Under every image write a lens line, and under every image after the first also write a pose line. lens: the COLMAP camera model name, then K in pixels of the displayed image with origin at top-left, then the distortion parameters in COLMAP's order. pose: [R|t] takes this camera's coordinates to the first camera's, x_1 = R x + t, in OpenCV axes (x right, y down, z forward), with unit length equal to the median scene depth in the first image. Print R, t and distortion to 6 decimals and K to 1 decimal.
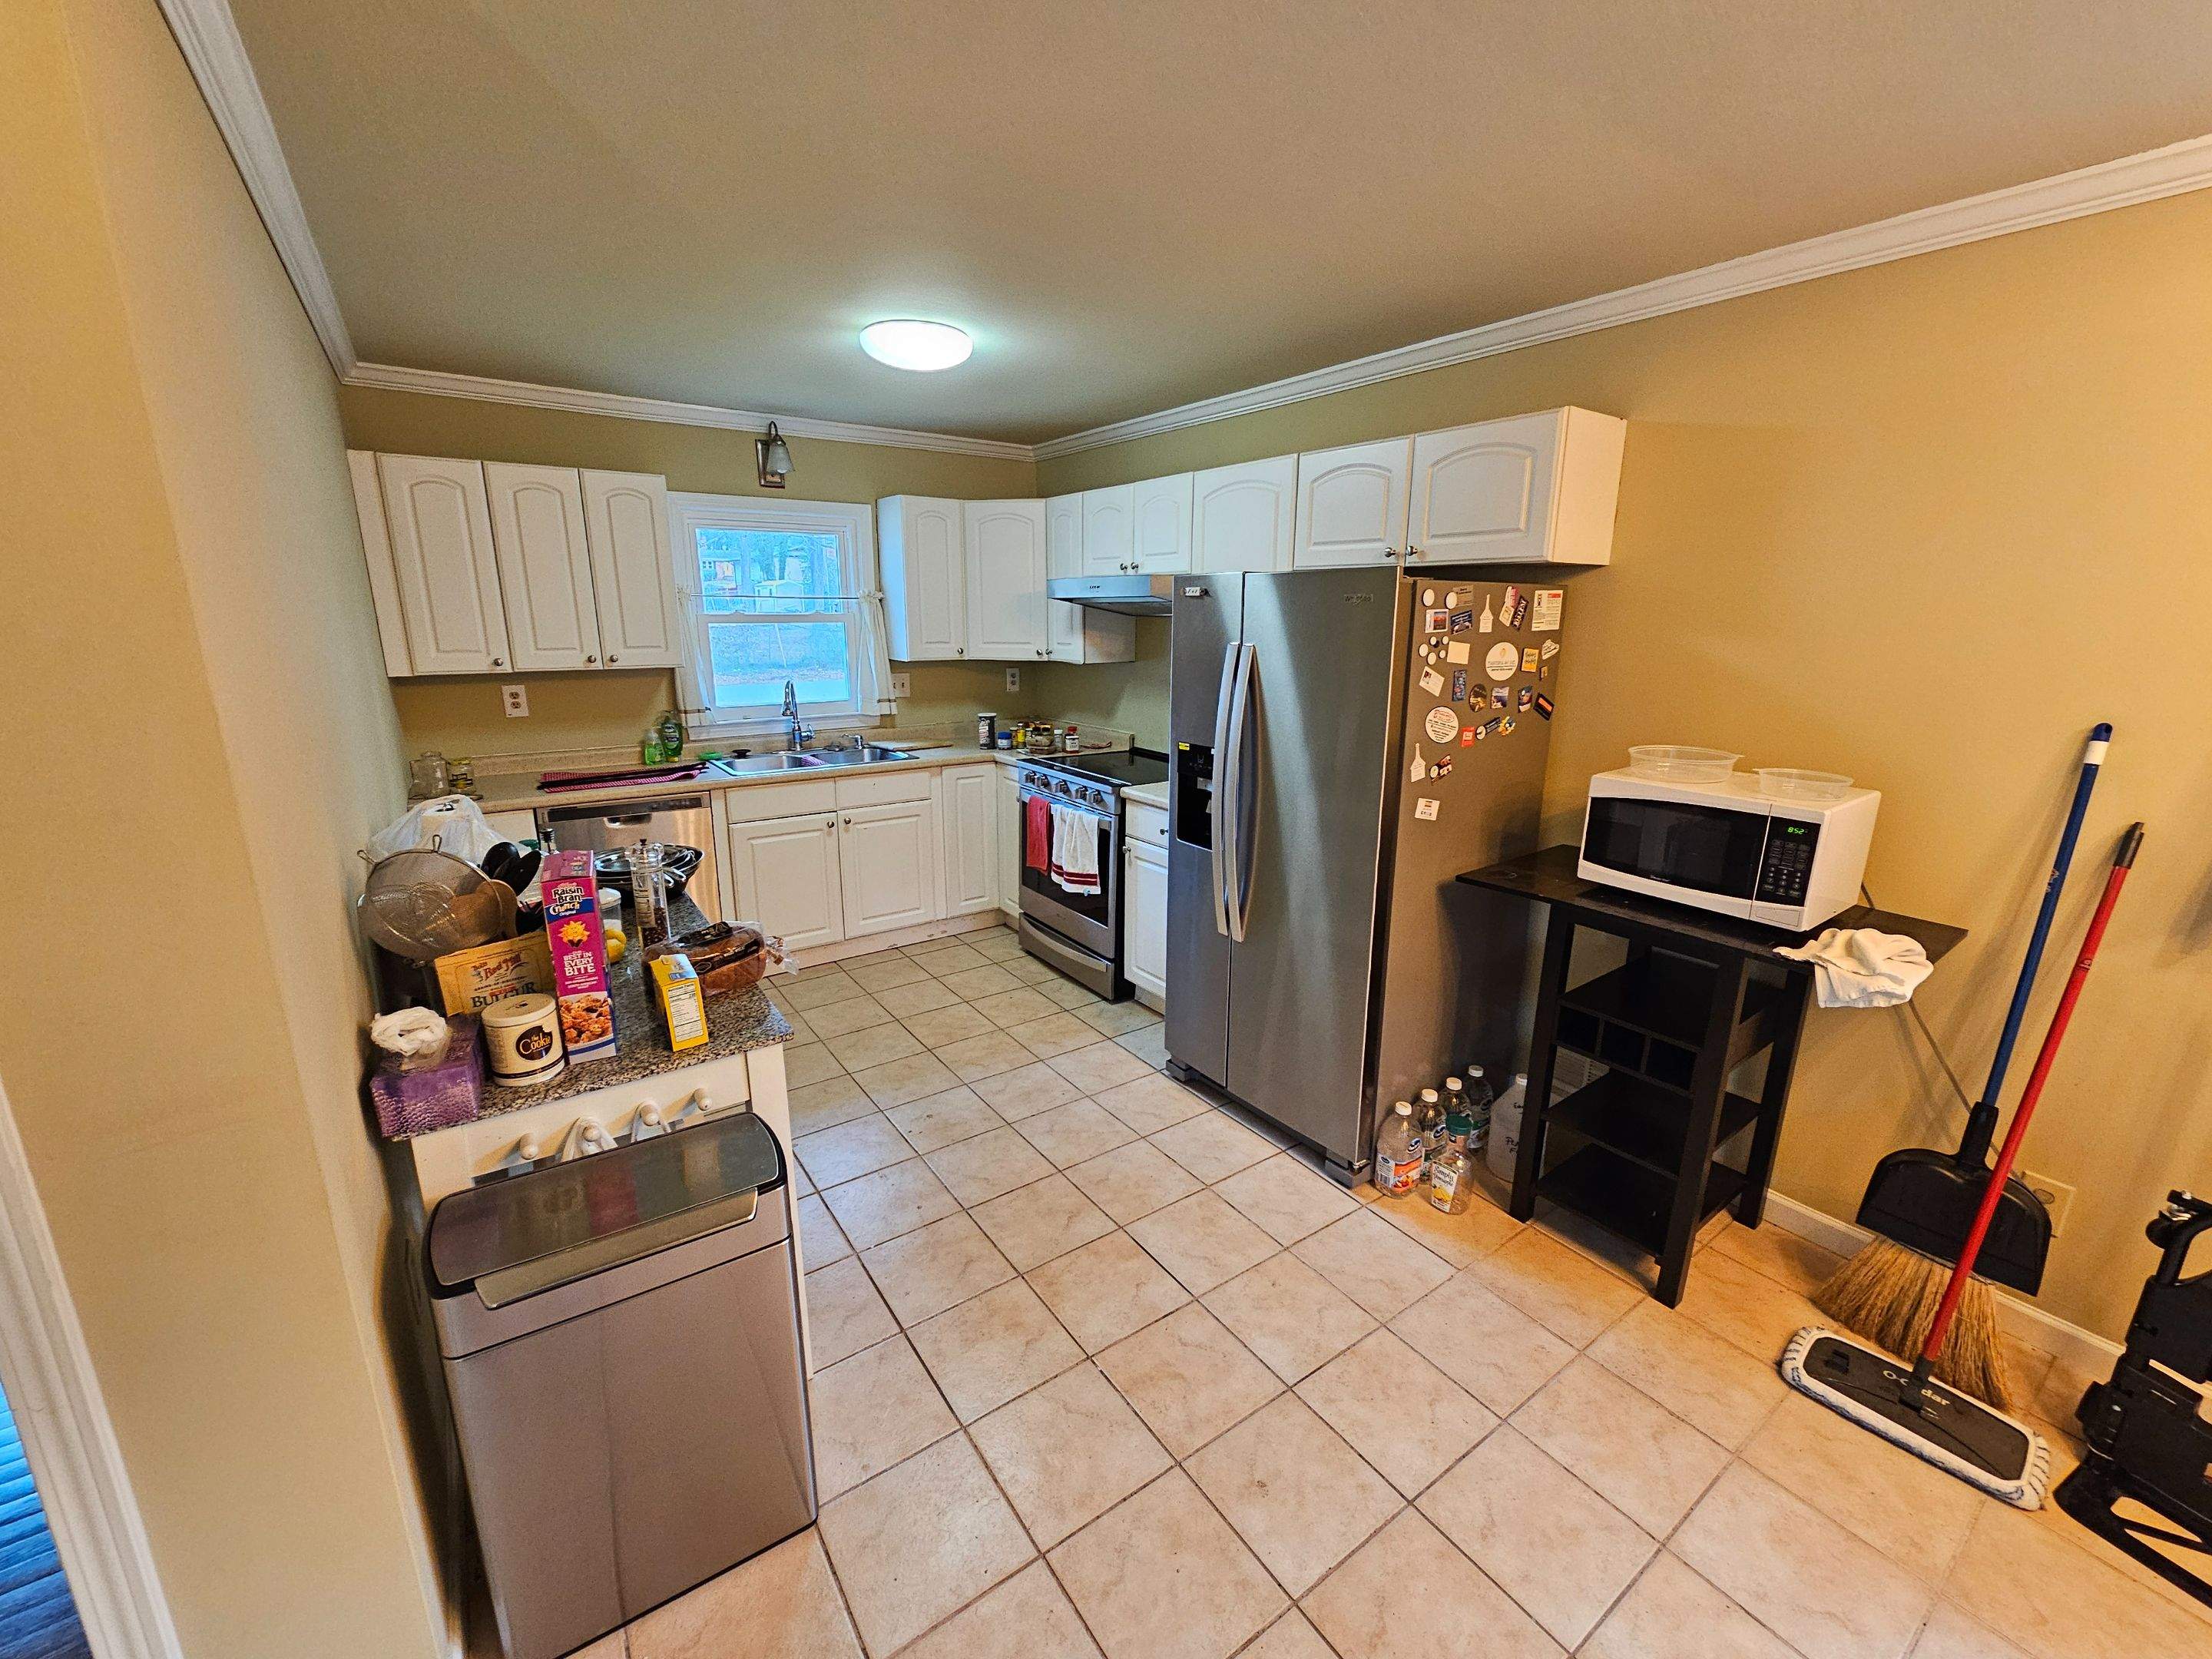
lens RADIAL K [[901.6, 0, 1101.4], [0, 901.6, 823.8], [0, 0, 1]] dist [-0.001057, 0.000716]
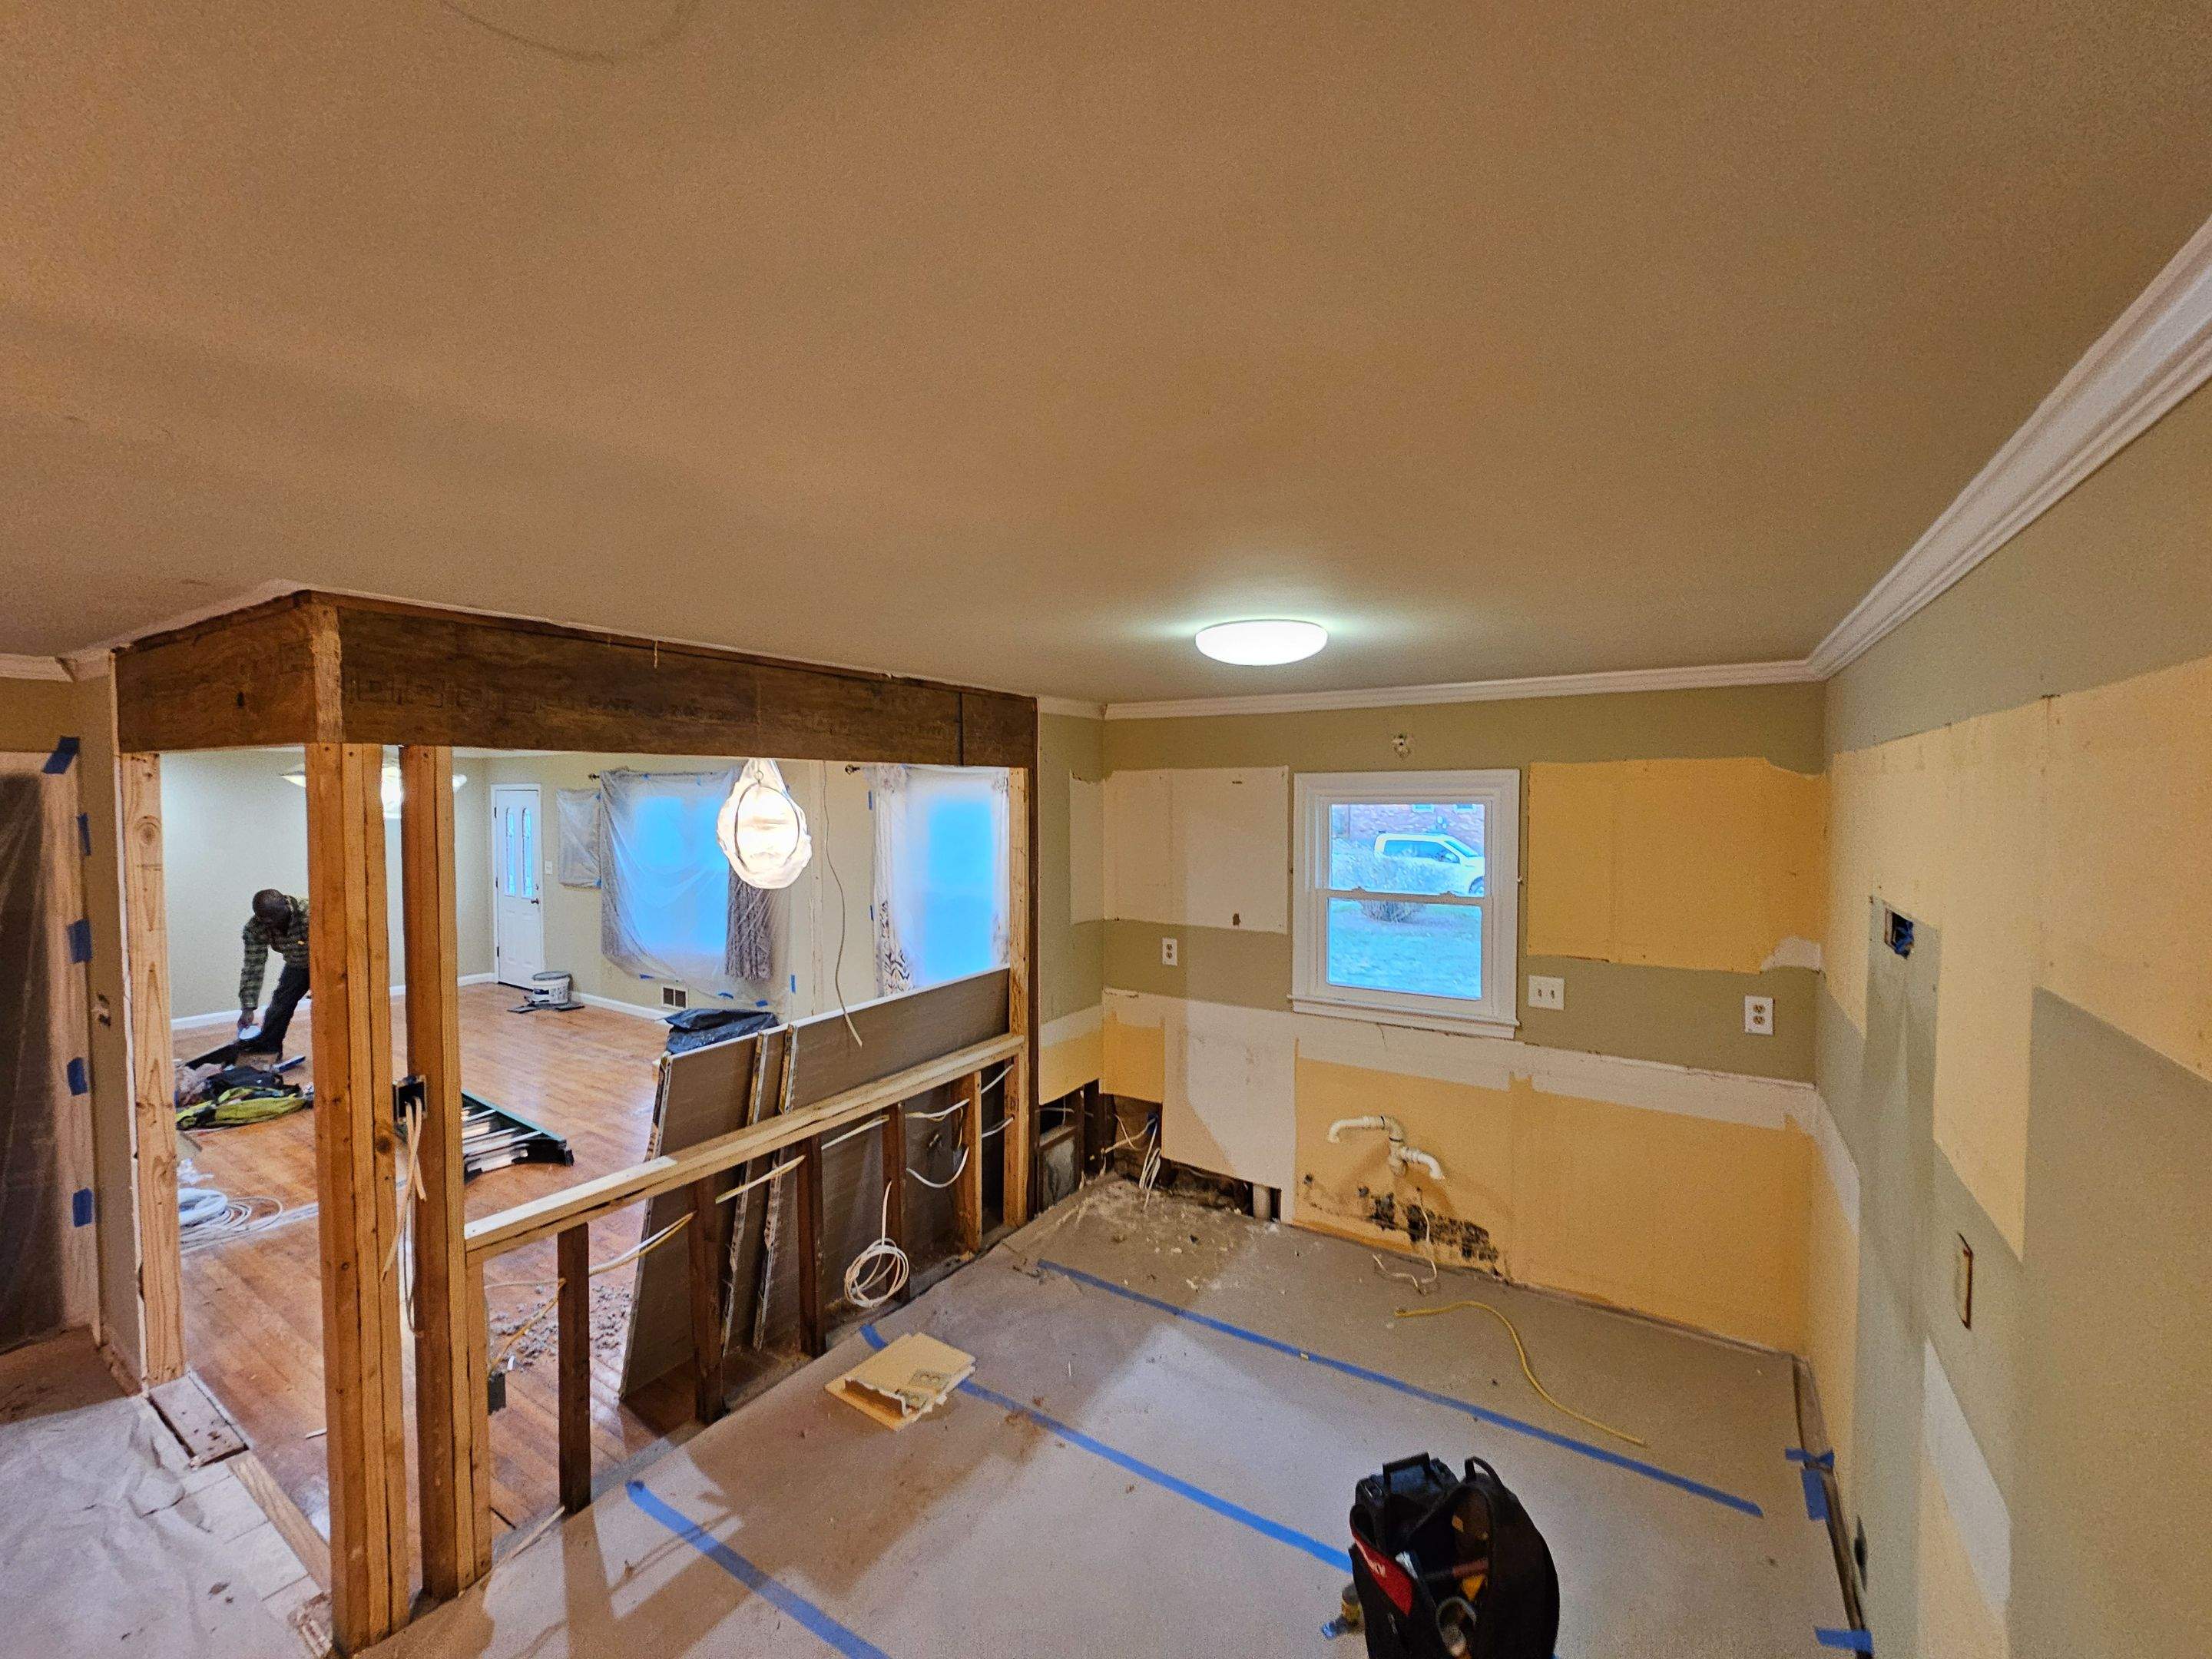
lens RADIAL K [[901.6, 0, 1105.3], [0, 901.6, 830.7], [0, 0, 1]] dist [-0.001057, 0.000716]
pose [[0.376754, 0.030355, -0.925816, 0.597257], [-0.213102, 0.975496, -0.054736, -0.300517], [0.901468, 0.217915, 0.373991, 0.637142]]
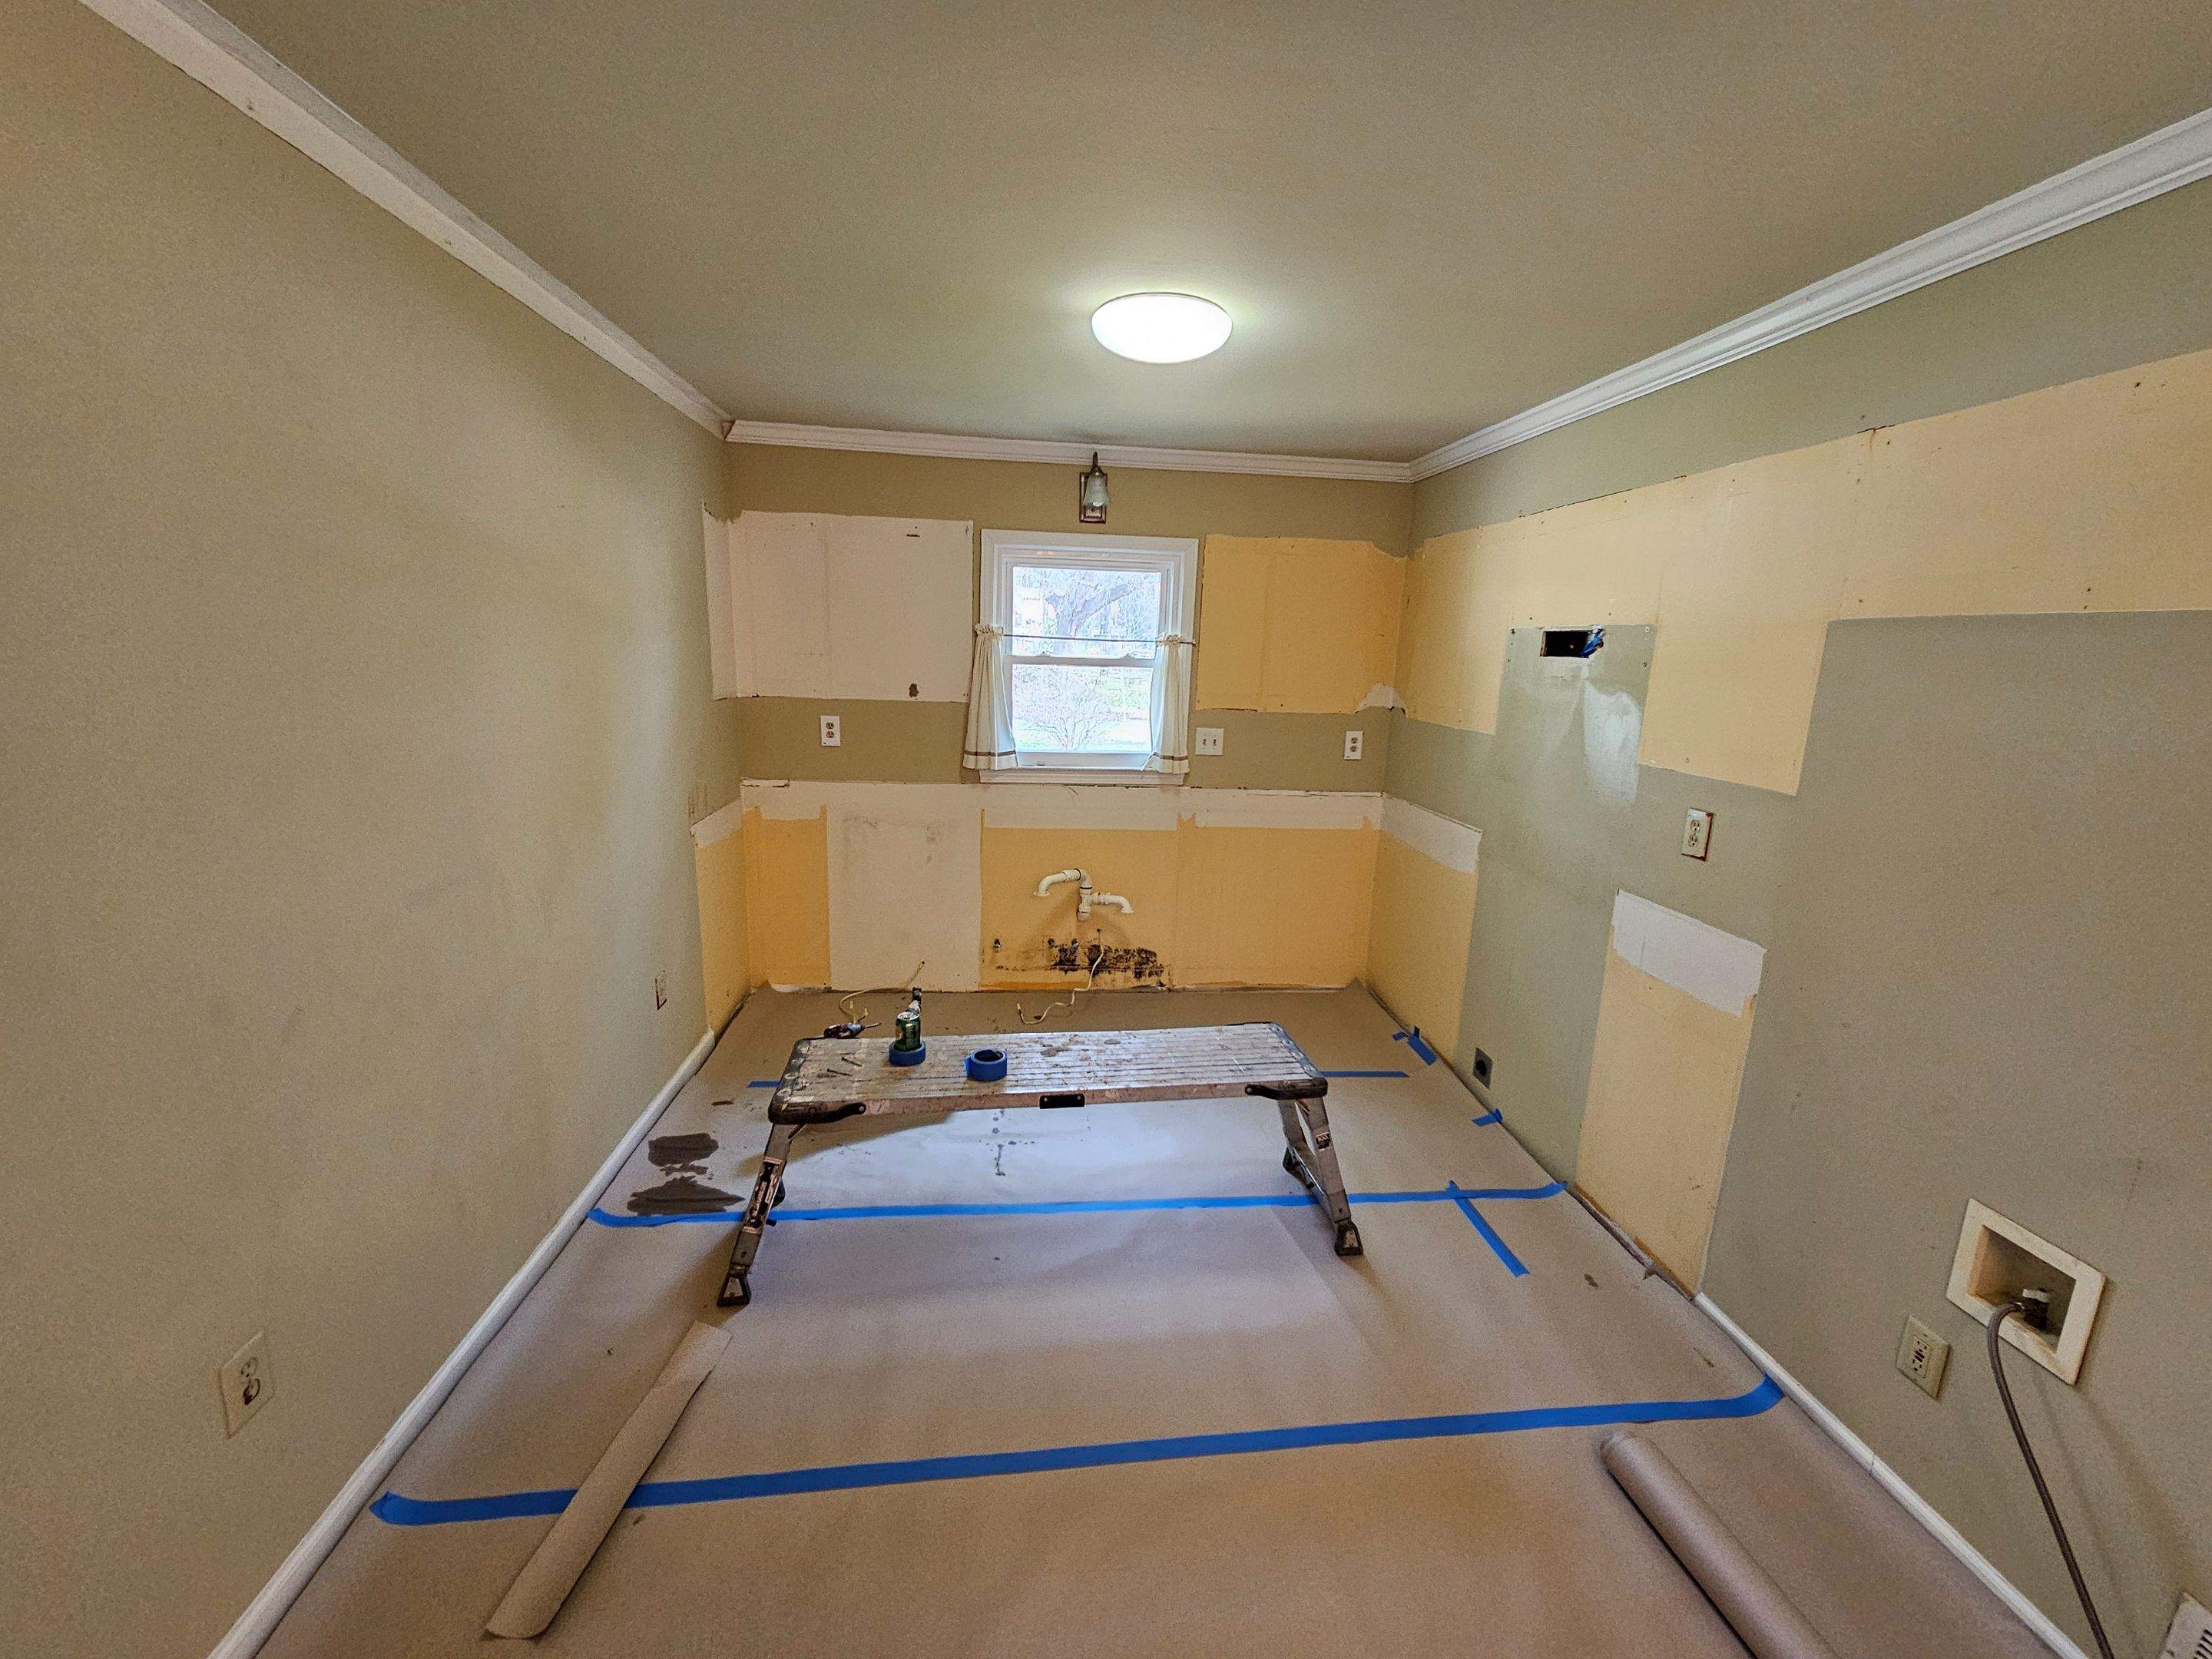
lens RADIAL K [[901.6, 0, 1108.9], [0, 901.6, 830.0], [0, 0, 1]] dist [-0.001057, 0.000716]
pose [[0.873617, 0.124889, -0.470314, 0.202196], [-0.144730, 0.989452, -0.006096, -0.089907], [0.464592, 0.073394, 0.882478, 0.336739]]
